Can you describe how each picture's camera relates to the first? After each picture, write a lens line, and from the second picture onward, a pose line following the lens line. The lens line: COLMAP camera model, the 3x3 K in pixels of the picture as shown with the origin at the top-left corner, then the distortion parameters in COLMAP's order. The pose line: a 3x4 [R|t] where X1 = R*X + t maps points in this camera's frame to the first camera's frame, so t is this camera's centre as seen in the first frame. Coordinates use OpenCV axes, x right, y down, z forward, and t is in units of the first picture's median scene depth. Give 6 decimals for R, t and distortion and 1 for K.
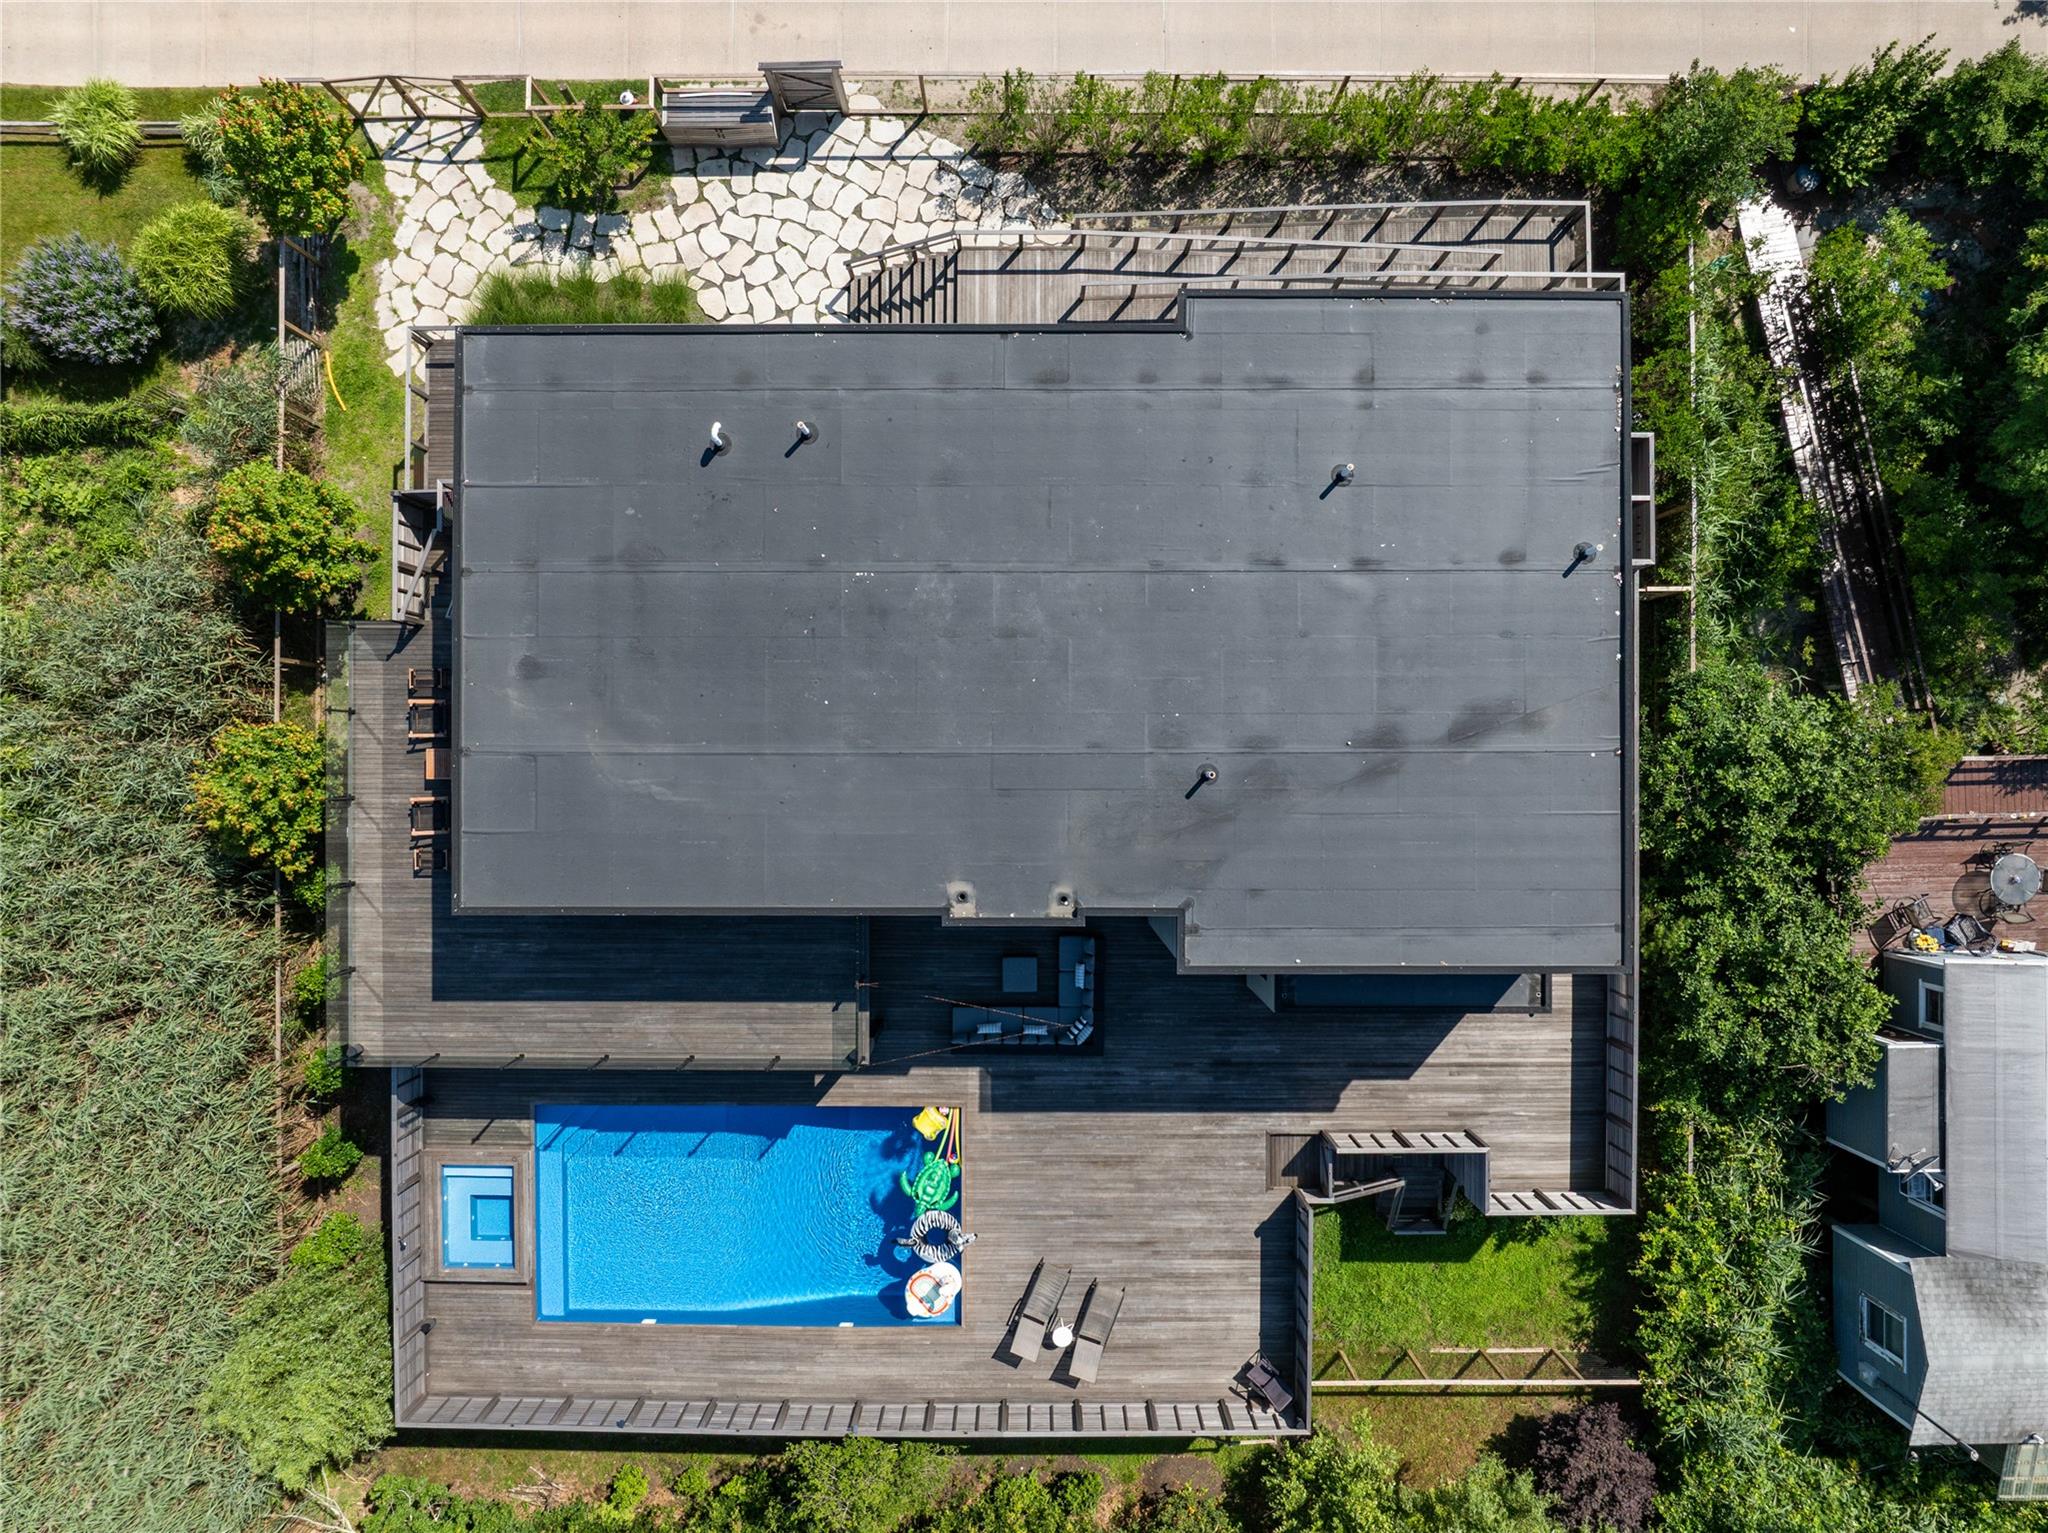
lens RADIAL K [[1440.1, 0, 1014.8], [0, 1440.1, 766.7], [0, 0, 1]] dist [-0.007403, -0.047540]
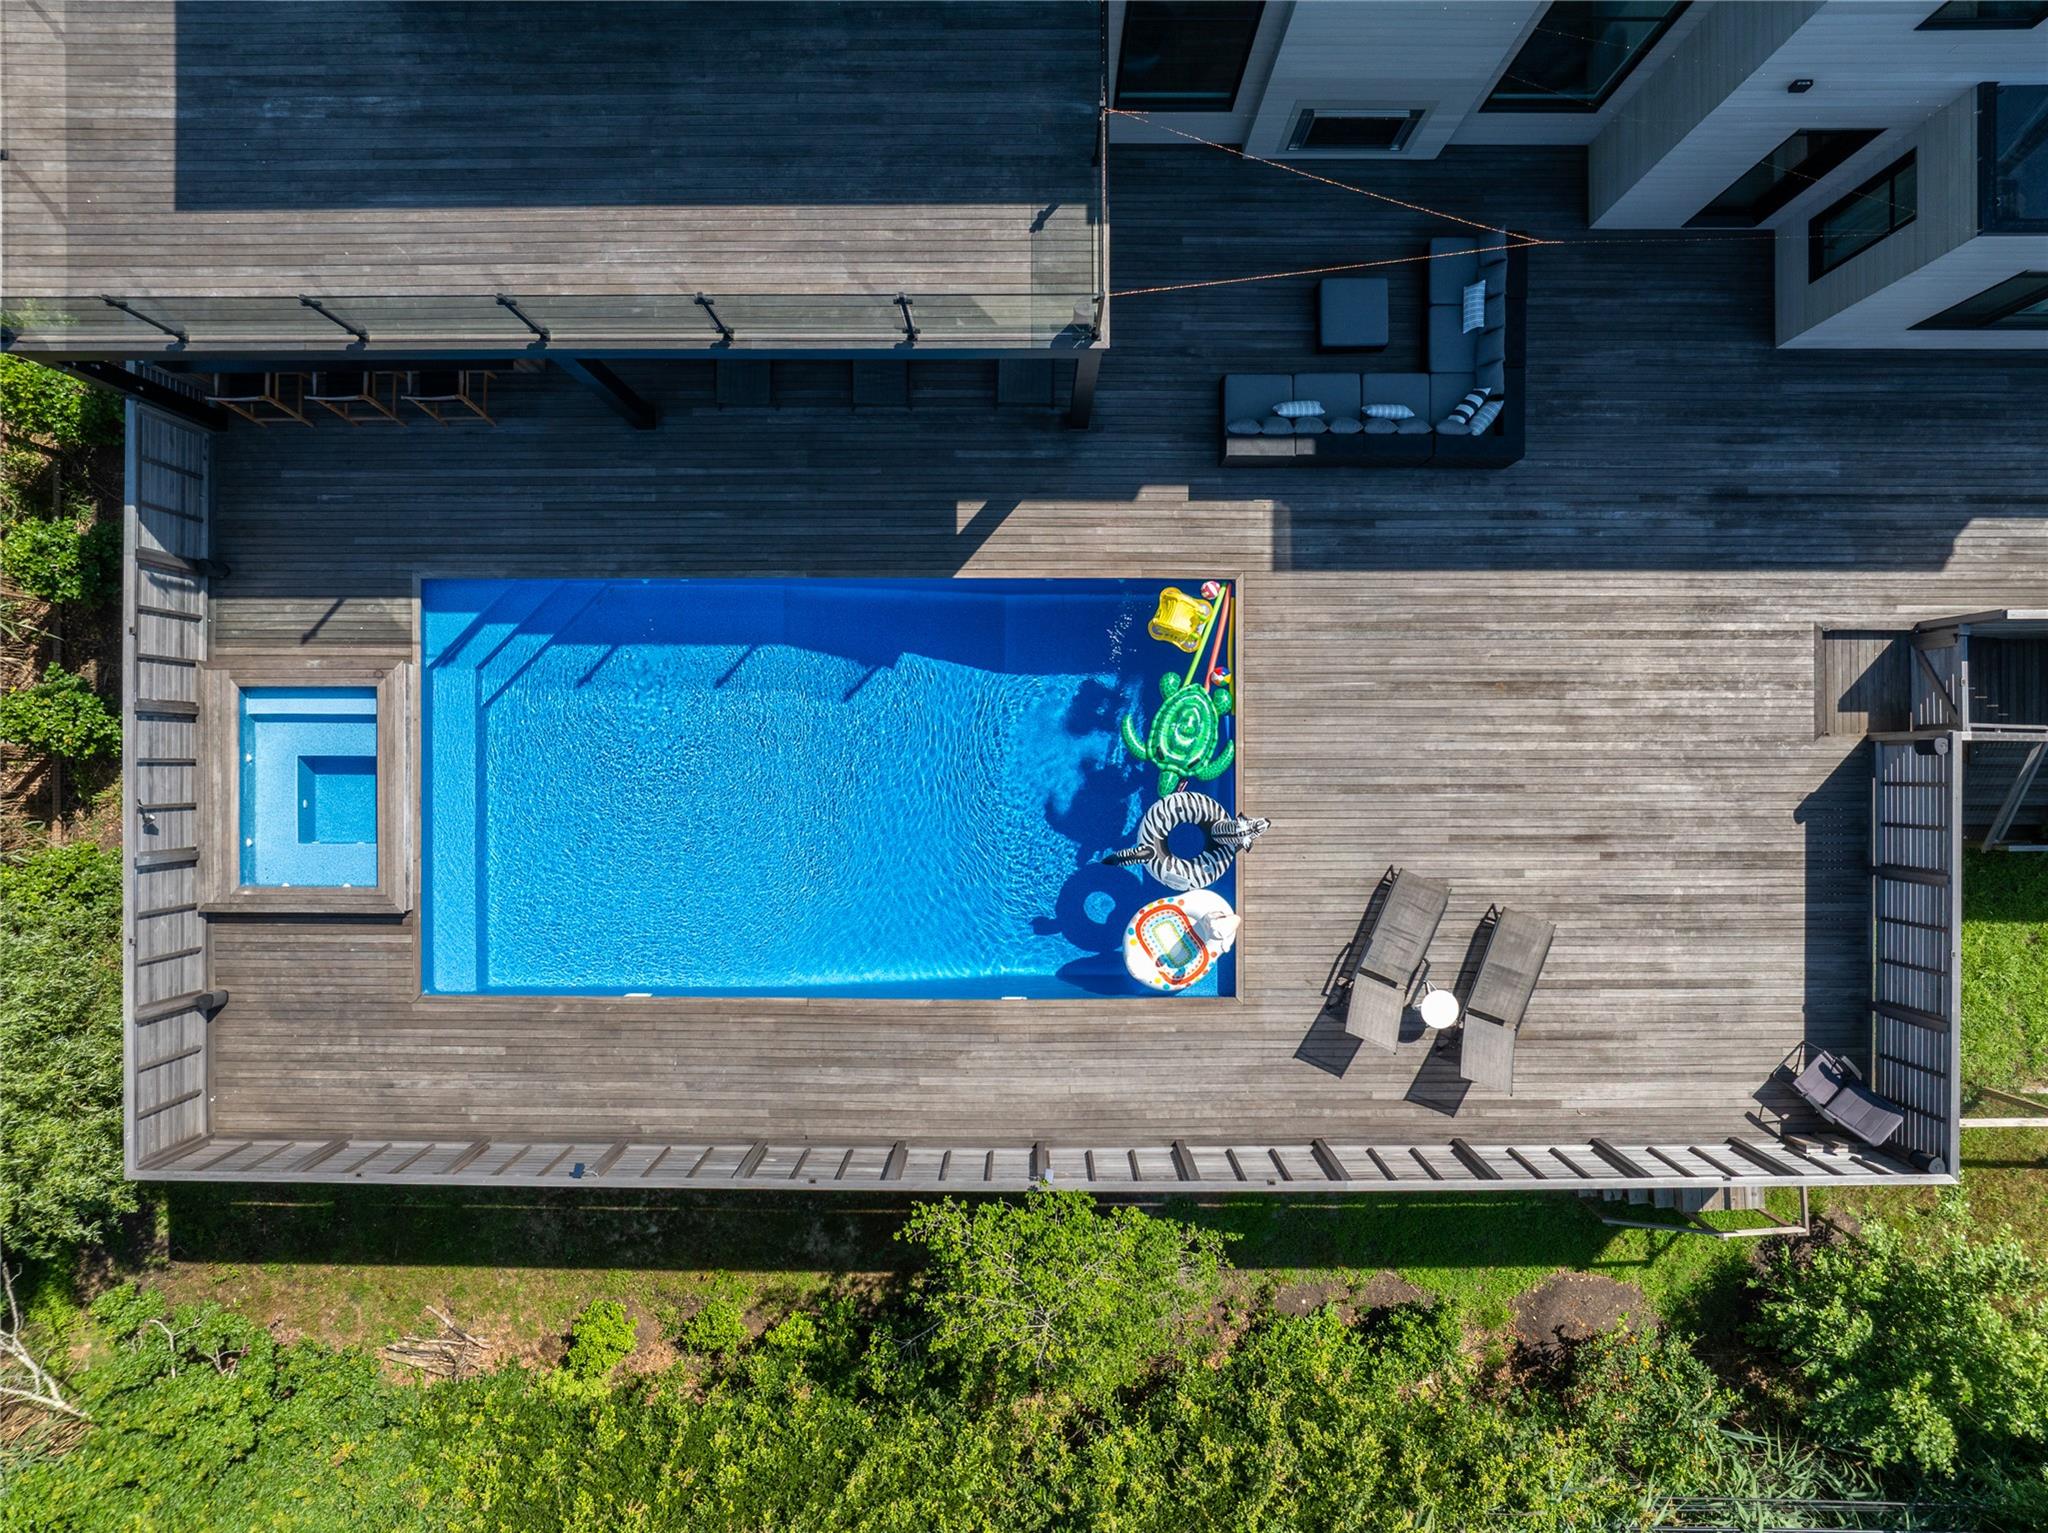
lens RADIAL K [[1425.3, 0, 1024.0], [0, 1425.3, 766.5], [0, 0, 1]] dist [-0.020846, -0.006540]
pose [[0.999986, 0.000620, 0.005219, -0.117504], [-0.000610, 0.999998, -0.001962, 0.307277], [-0.005220, 0.001959, 0.999984, 0.484901]]
